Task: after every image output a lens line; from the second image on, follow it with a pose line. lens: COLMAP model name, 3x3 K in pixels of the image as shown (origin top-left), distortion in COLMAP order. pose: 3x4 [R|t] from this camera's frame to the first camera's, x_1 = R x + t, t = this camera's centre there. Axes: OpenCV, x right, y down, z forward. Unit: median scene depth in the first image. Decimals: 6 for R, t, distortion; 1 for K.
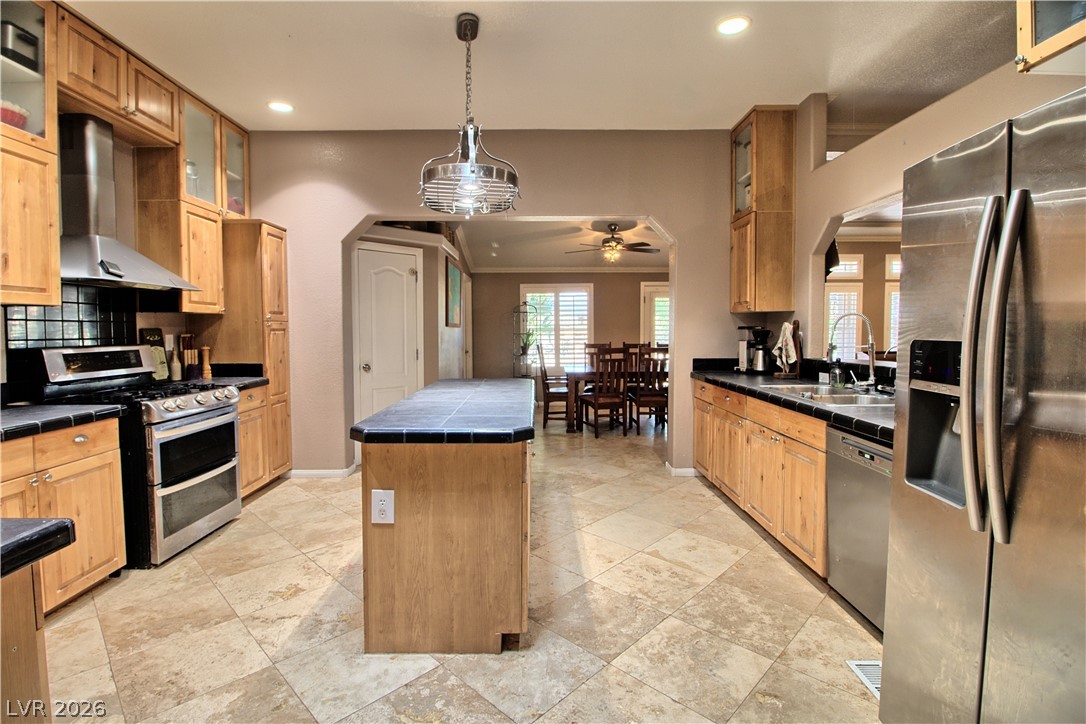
lens RADIAL K [[520.9, 0, 539.5], [0, 520.9, 352.7], [0, 0, 1]] dist [-0.000234, 0.000020]
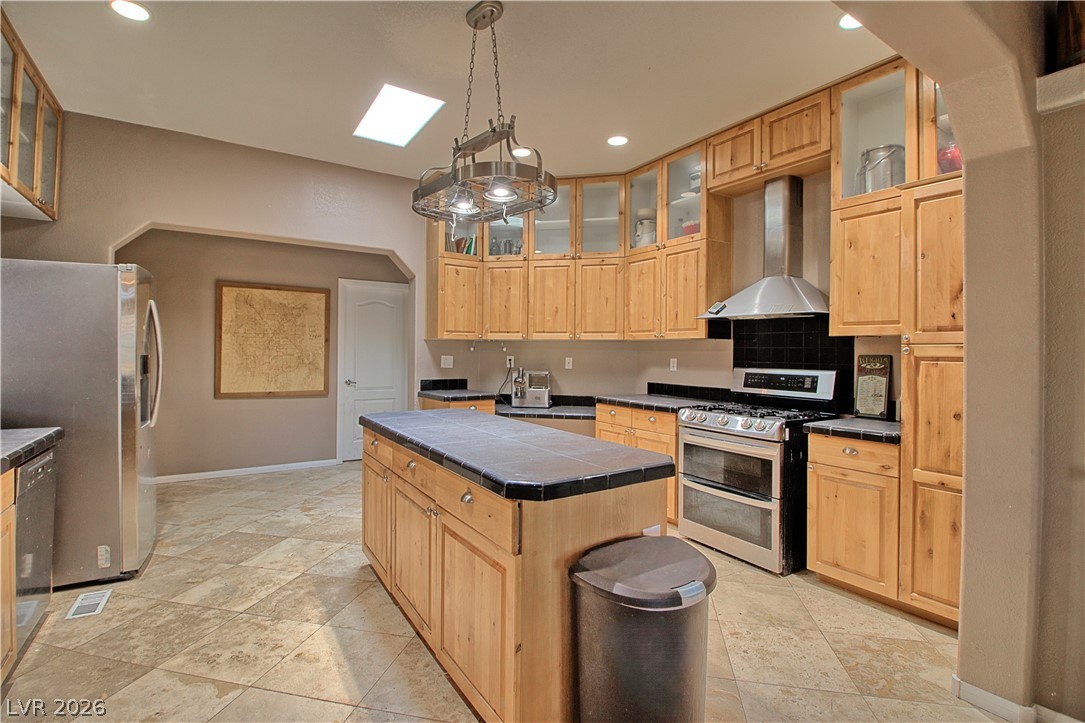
lens RADIAL K [[500.1, 0, 535.7], [0, 500.1, 350.8], [0, 0, 1]] dist [-0.001841, -0.012052]
pose [[-0.848643, -0.006832, -0.528921, 0.265284], [-0.033079, 0.998645, 0.040176, -0.099710], [0.527930, 0.051592, -0.847719, 2.049929]]
